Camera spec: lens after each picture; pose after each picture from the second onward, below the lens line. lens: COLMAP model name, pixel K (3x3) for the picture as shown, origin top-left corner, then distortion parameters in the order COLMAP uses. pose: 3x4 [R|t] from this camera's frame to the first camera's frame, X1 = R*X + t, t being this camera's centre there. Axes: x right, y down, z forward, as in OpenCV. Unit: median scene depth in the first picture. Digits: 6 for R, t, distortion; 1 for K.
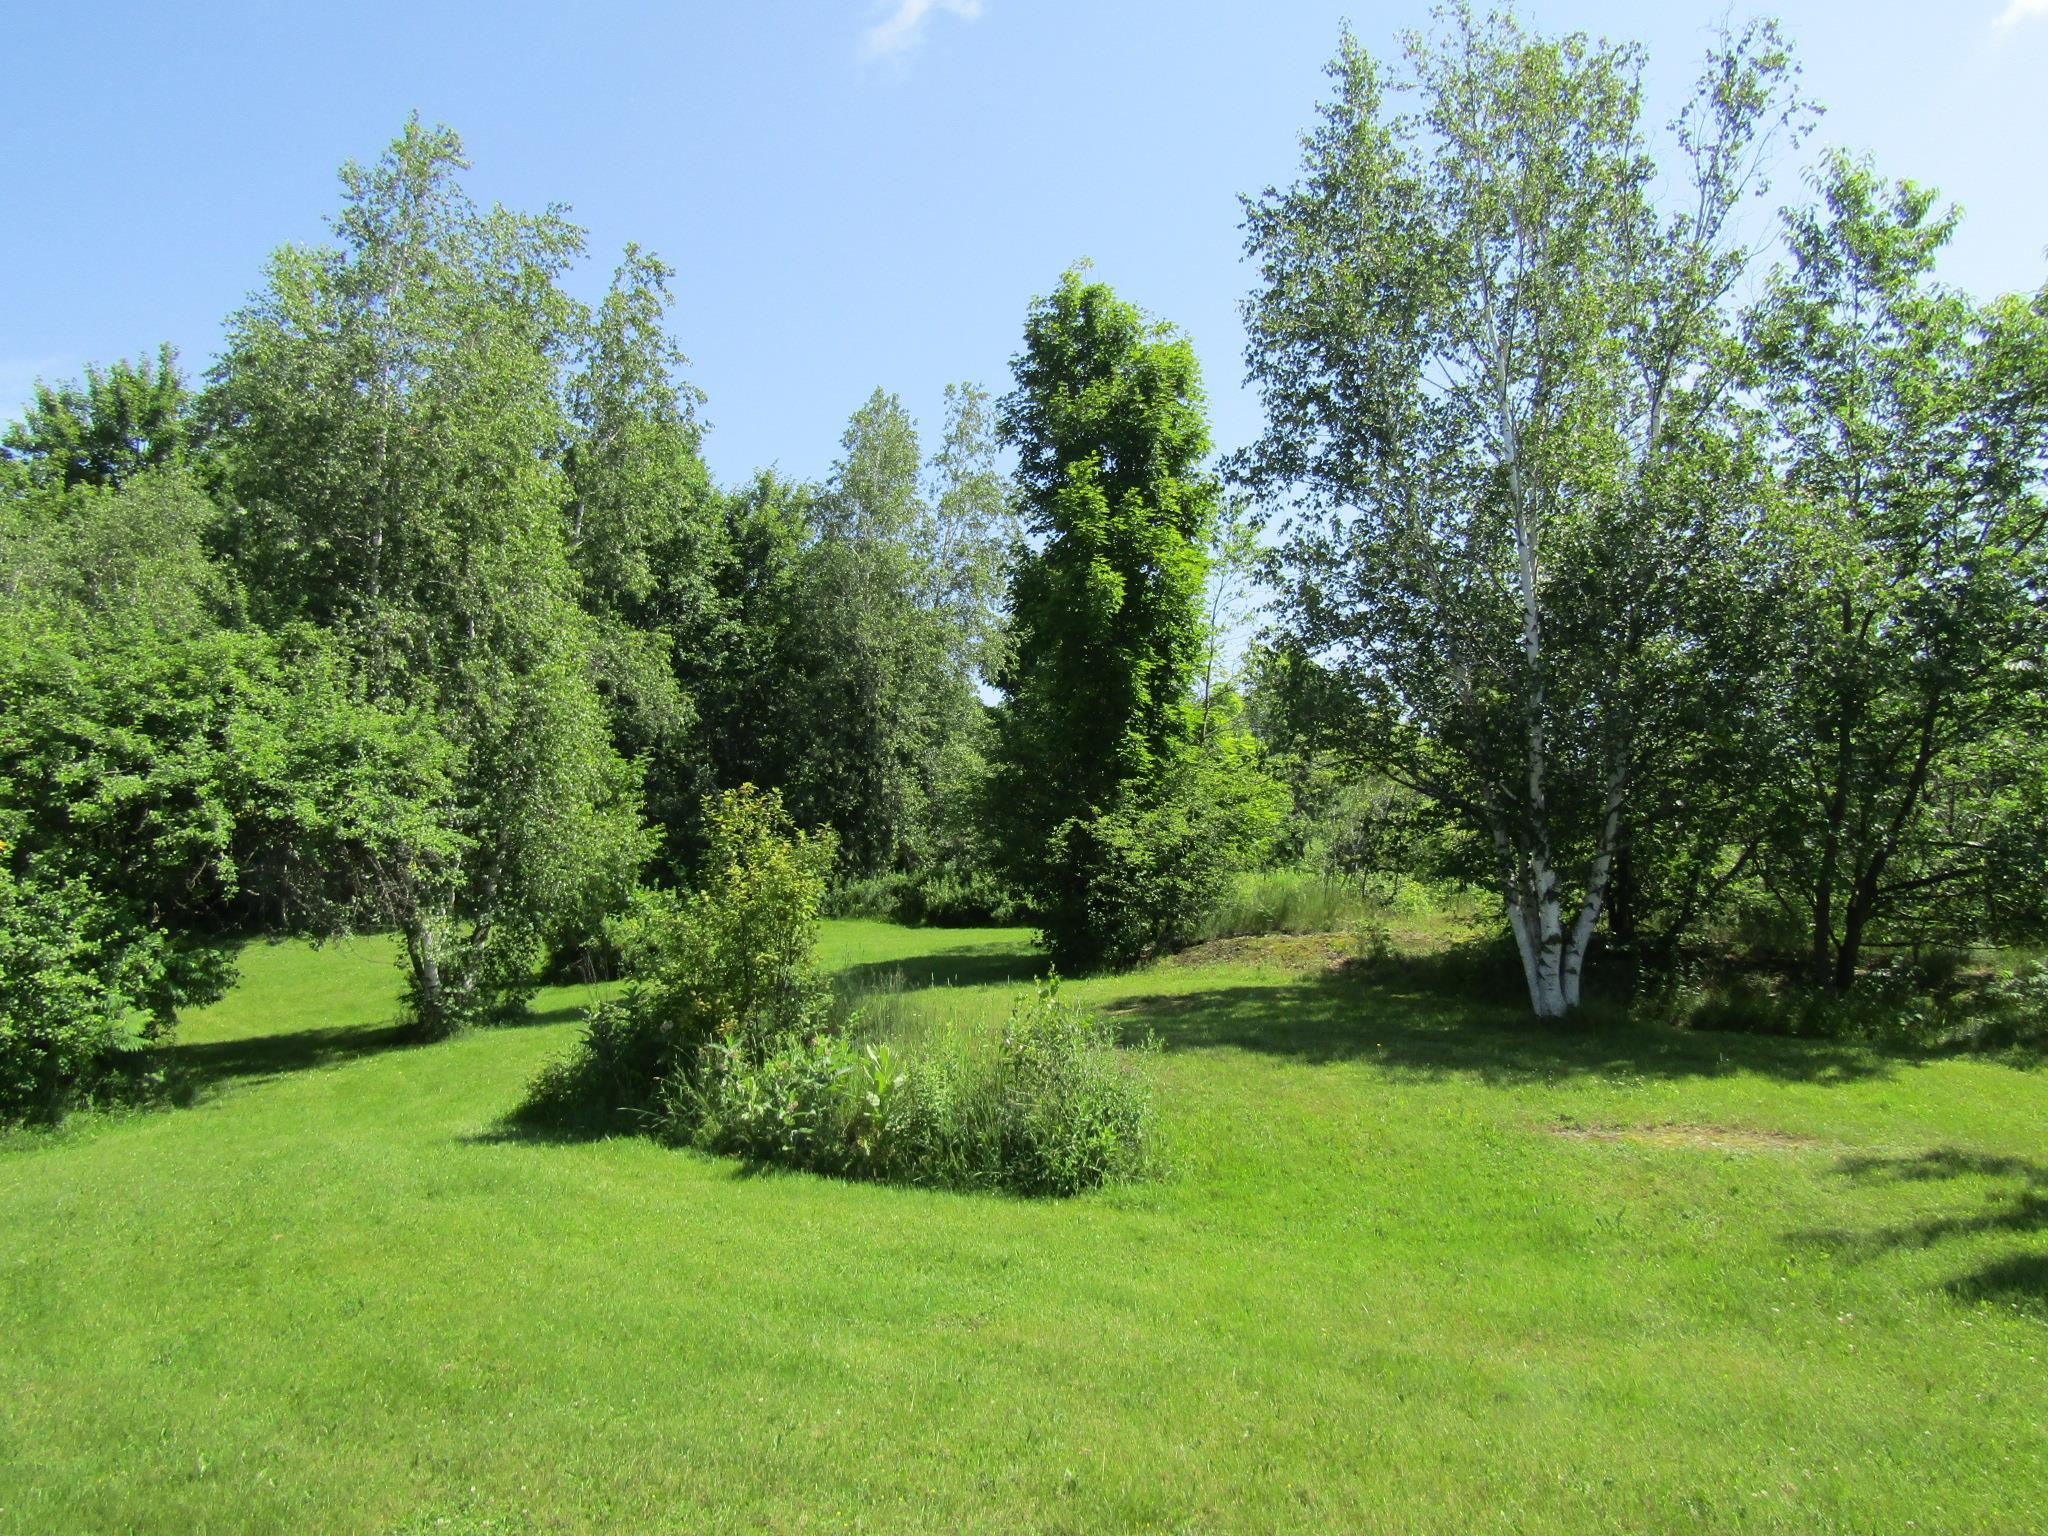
lens RADIAL K [[1476.4, 0, 1084.5], [0, 1476.4, 768.9], [0, 0, 1]] dist [-0.004391, -0.007182]
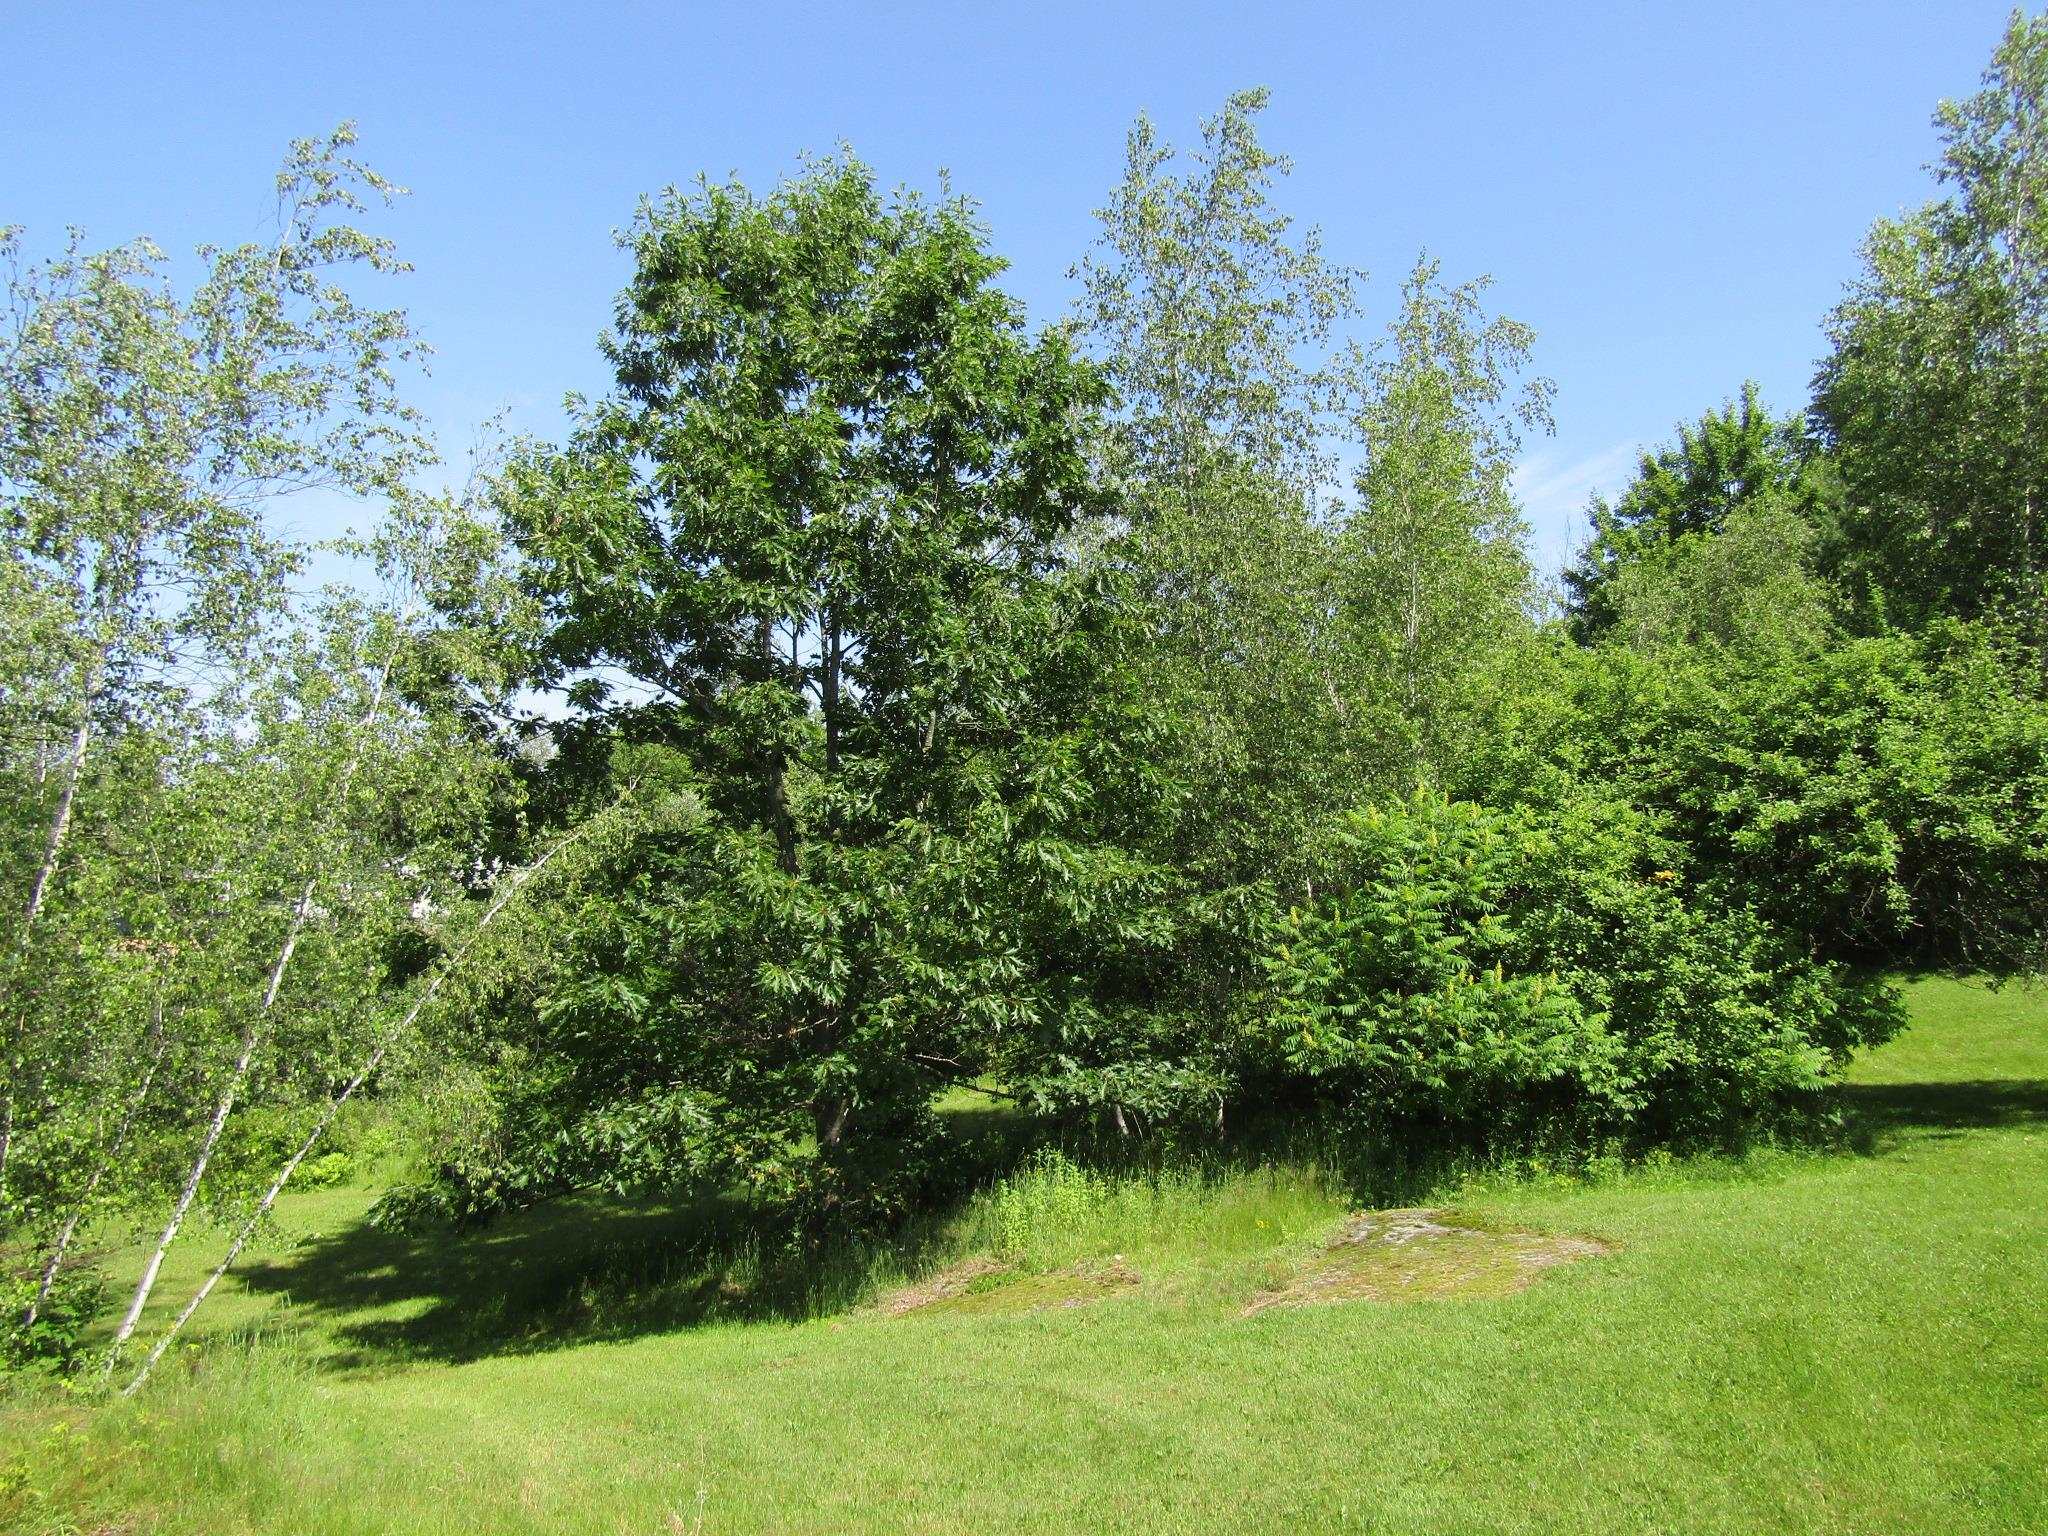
lens RADIAL K [[1476.4, 0, 1084.5], [0, 1476.4, 768.9], [0, 0, 1]] dist [-0.004391, -0.007182]
pose [[0.559805, -0.078429, -0.824905, -0.106593], [0.058385, 0.996770, -0.055148, 0.010361], [0.826565, -0.017290, 0.562575, 0.078967]]
